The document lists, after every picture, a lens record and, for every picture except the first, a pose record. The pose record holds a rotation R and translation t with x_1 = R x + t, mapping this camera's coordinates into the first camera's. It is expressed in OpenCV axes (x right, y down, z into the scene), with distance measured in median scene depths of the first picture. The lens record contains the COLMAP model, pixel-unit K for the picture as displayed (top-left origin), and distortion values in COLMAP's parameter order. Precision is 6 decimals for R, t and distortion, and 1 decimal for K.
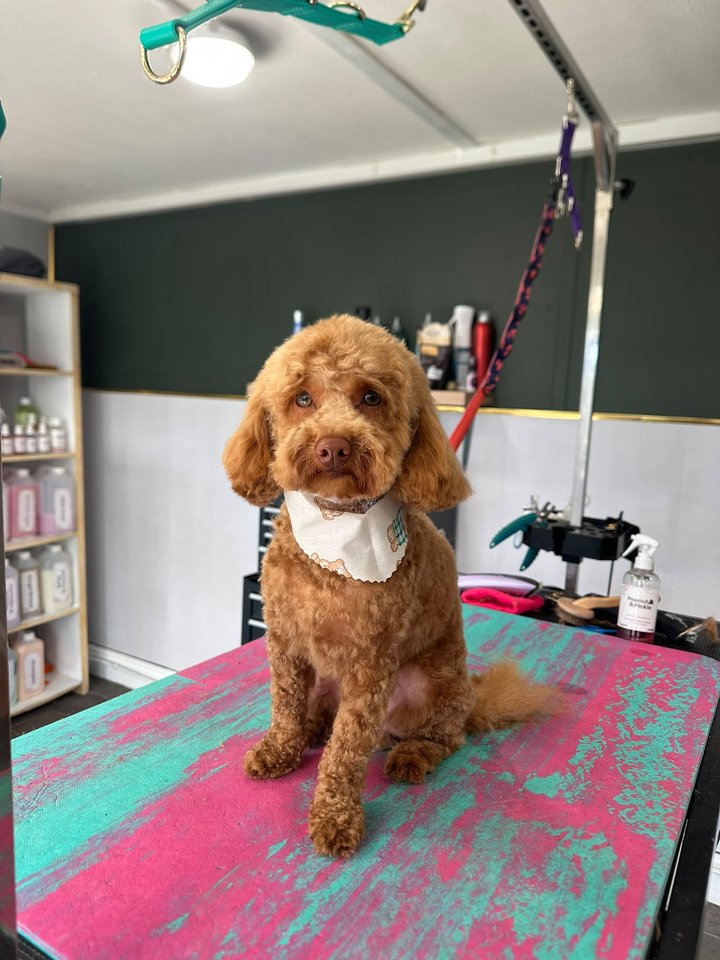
lens RADIAL K [[685.5, 0, 356.8], [0, 685.5, 486.4], [0, 0, 1]] dist [-0.000950, -0.007521]
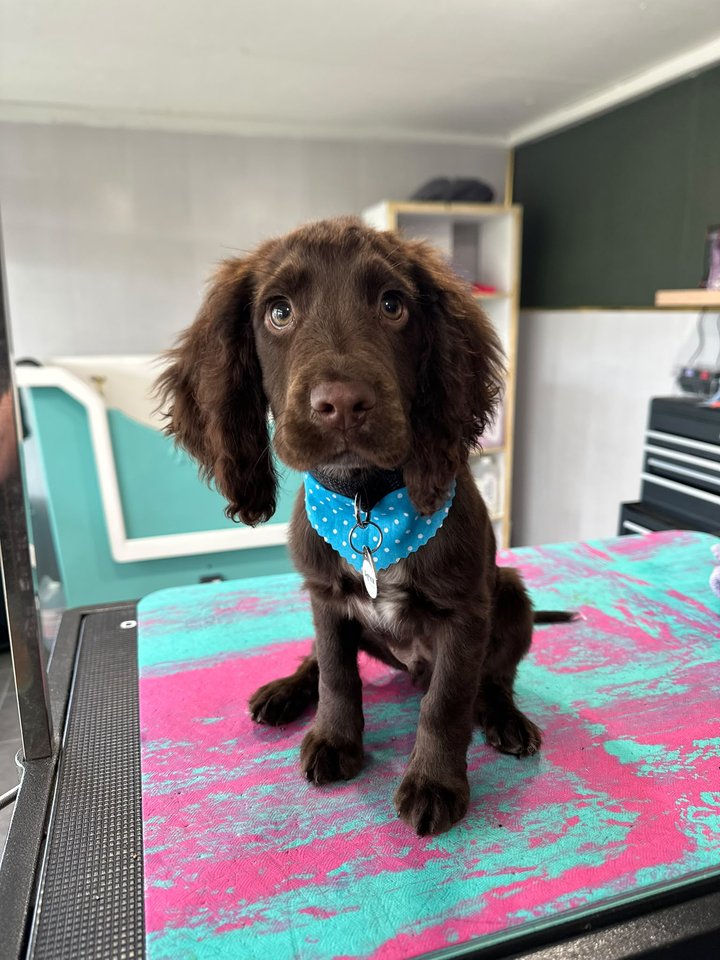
lens RADIAL K [[679.1, 0, 377.1], [0, 679.1, 509.5], [0, 0, 1]] dist [-0.010821, -0.009707]
pose [[0.773778, 0.139233, -0.617966, 0.241336], [-0.050059, 0.985935, 0.159459, 0.007419], [0.631476, -0.092451, 0.769864, 0.078779]]
